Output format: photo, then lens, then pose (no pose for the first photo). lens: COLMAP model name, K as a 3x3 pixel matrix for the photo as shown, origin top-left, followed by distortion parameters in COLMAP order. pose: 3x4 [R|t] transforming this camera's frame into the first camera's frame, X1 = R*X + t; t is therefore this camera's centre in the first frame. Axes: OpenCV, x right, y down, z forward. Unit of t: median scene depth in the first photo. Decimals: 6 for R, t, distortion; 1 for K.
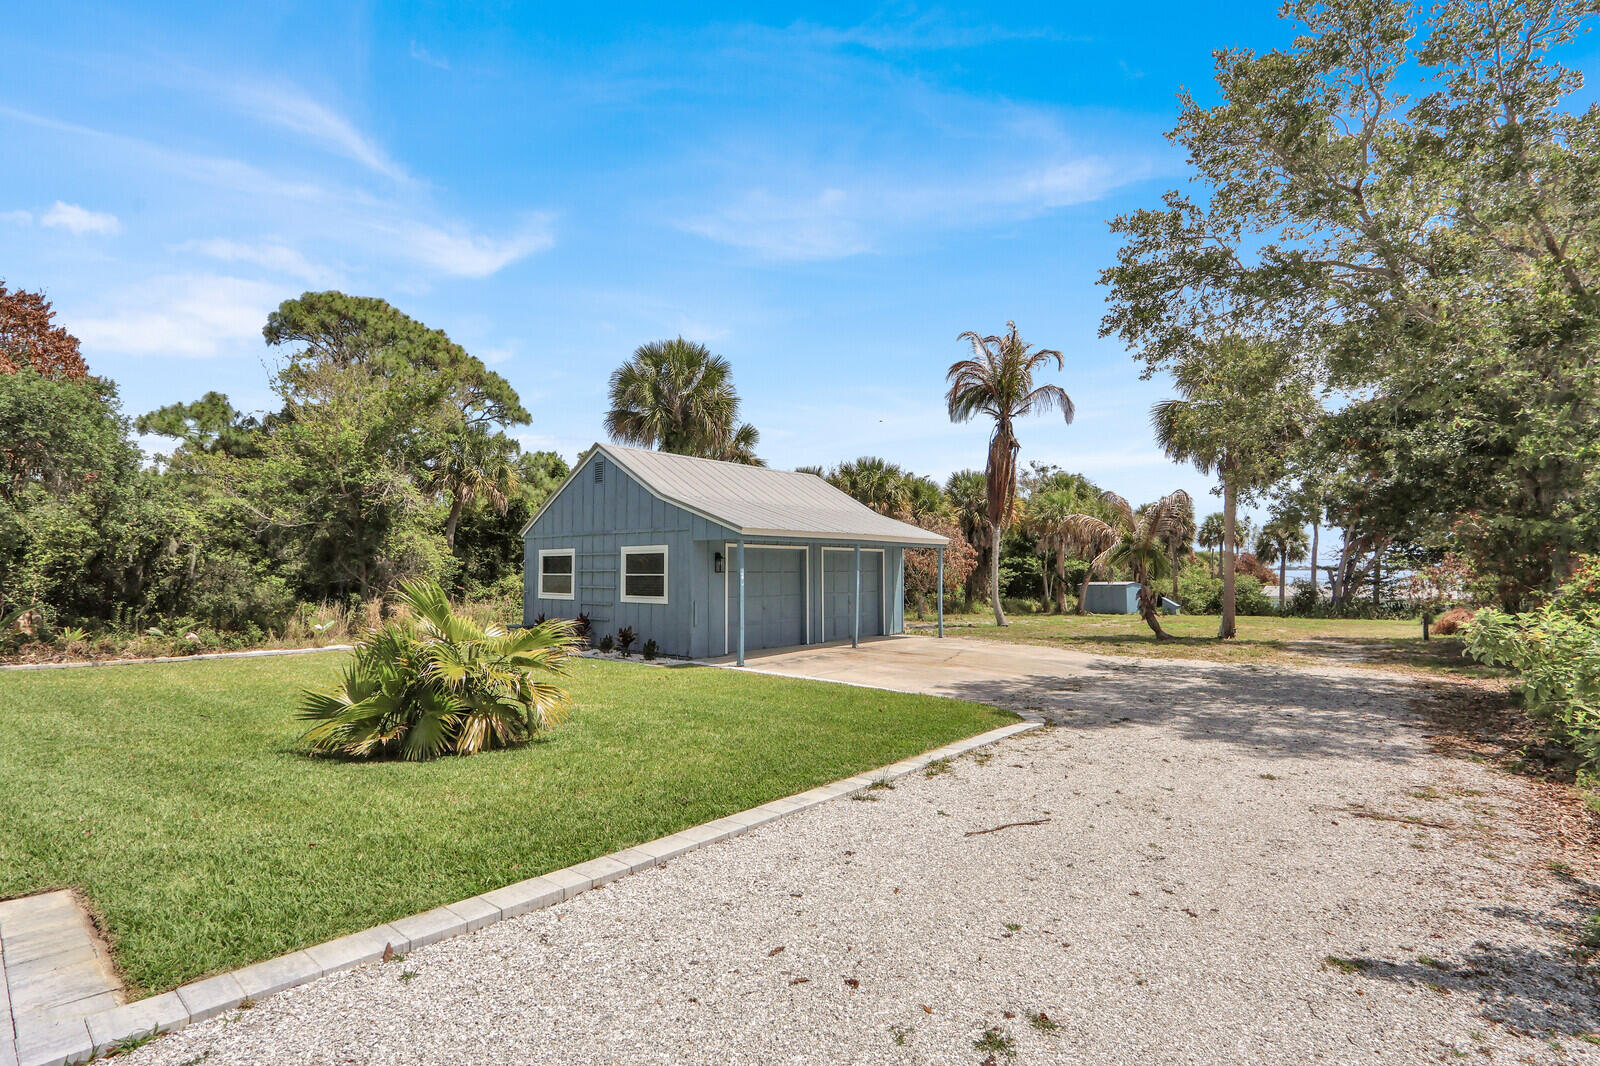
lens RADIAL K [[745.4, 0, 803.9], [0, 745.4, 528.2], [0, 0, 1]] dist [-0.017605, 0.000203]
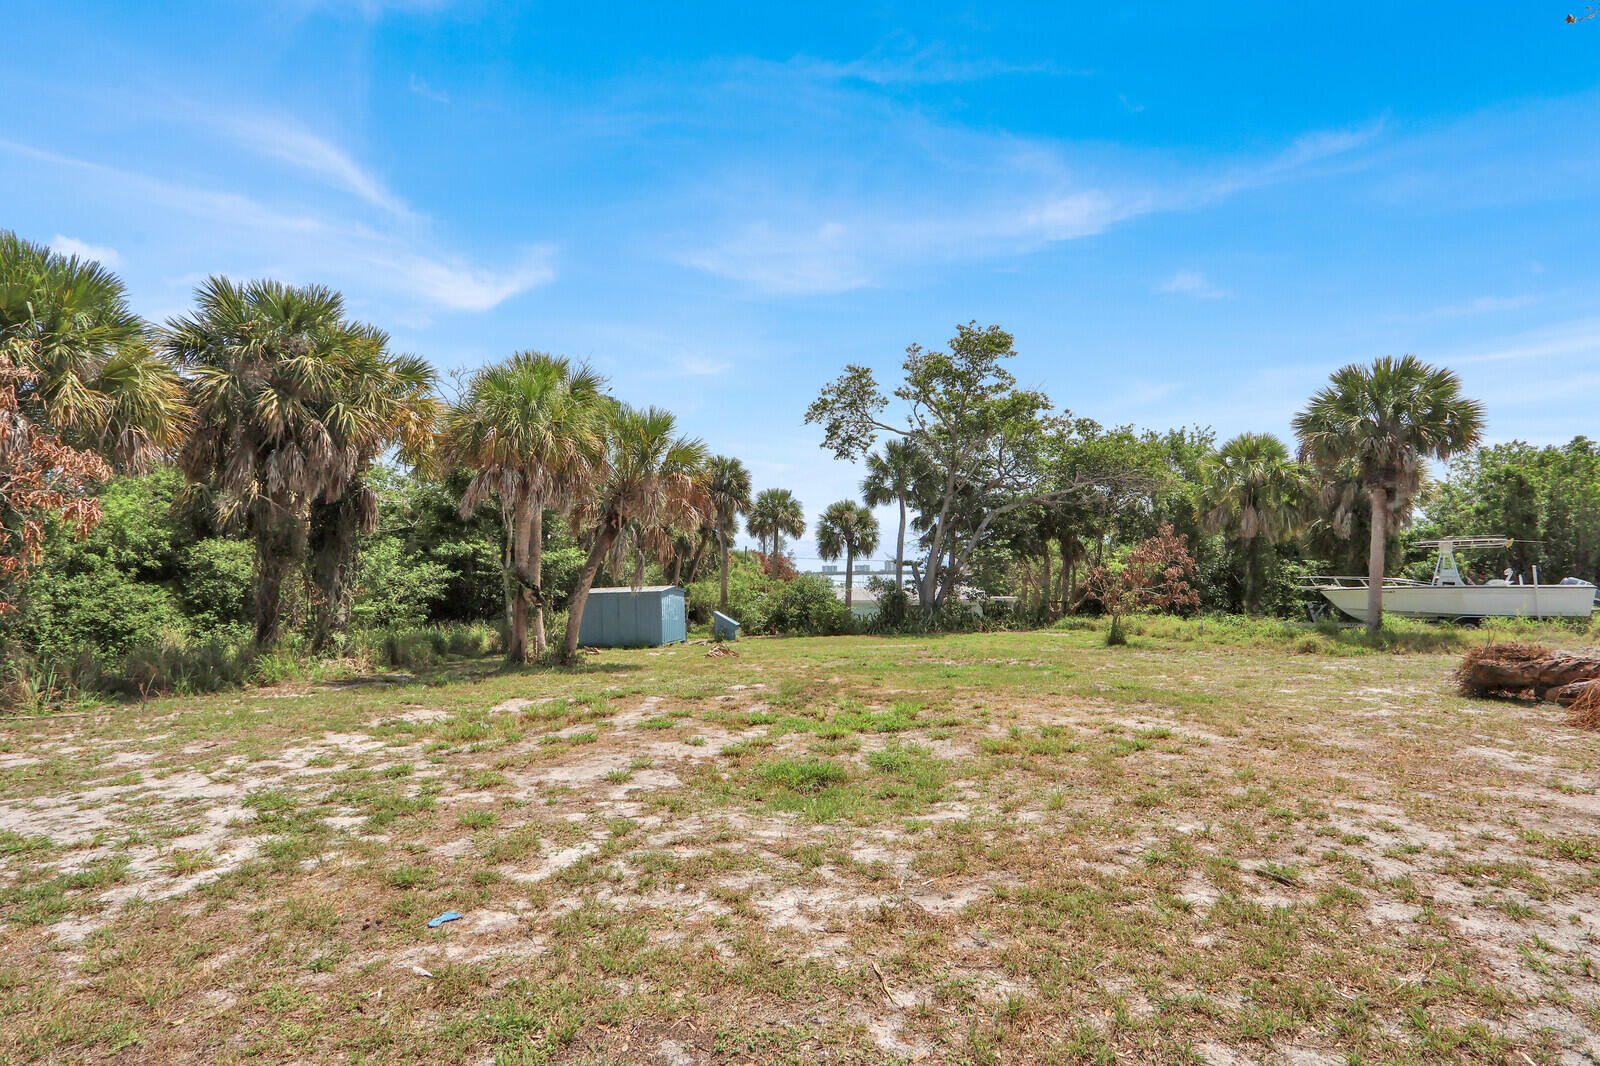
lens RADIAL K [[745.4, 0, 803.9], [0, 745.4, 528.2], [0, 0, 1]] dist [-0.017605, 0.000203]
pose [[0.805658, 0.026974, 0.591766, 0.357175], [-0.021054, 0.999635, -0.016902, 0.066594], [-0.592006, 0.001158, 0.805933, 0.907570]]
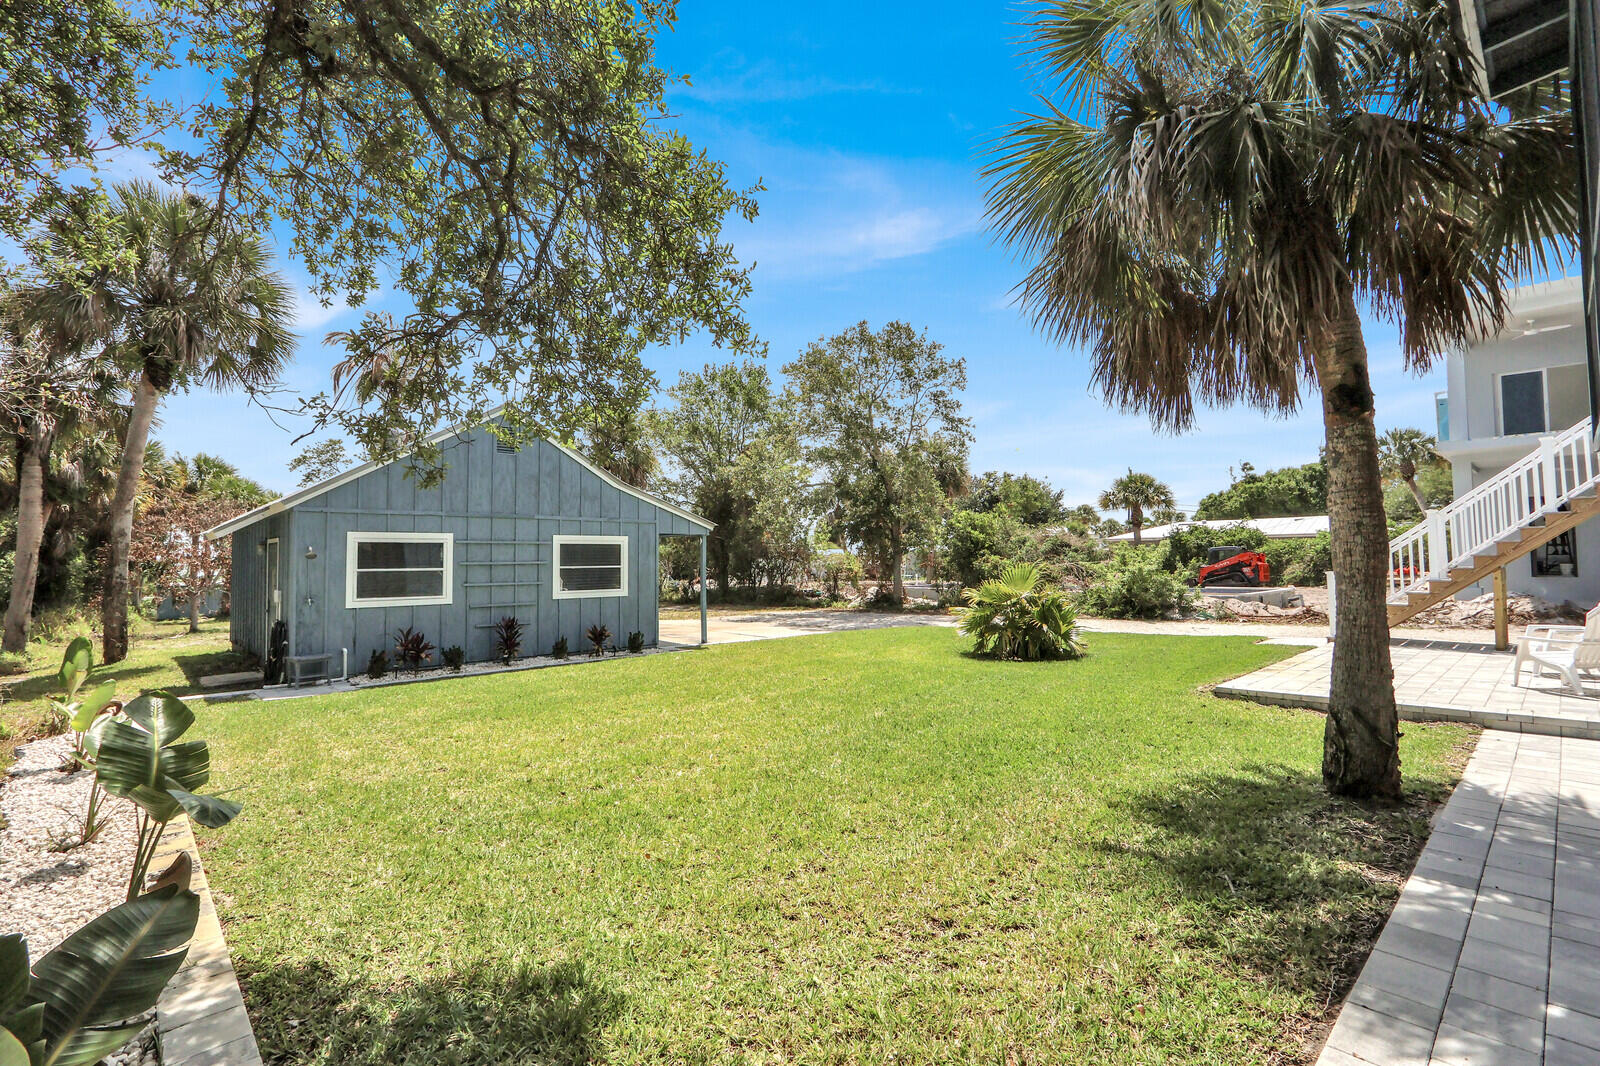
lens RADIAL K [[726.9, 0, 800.0], [0, 726.9, 533.0], [0, 0, 1]] dist [-0.018048, -0.000189]
pose [[0.109795, 0.034969, 0.993339, -0.684384], [-0.048719, 0.998369, -0.029762, 0.022160], [-0.992760, -0.045126, 0.111319, 0.409881]]
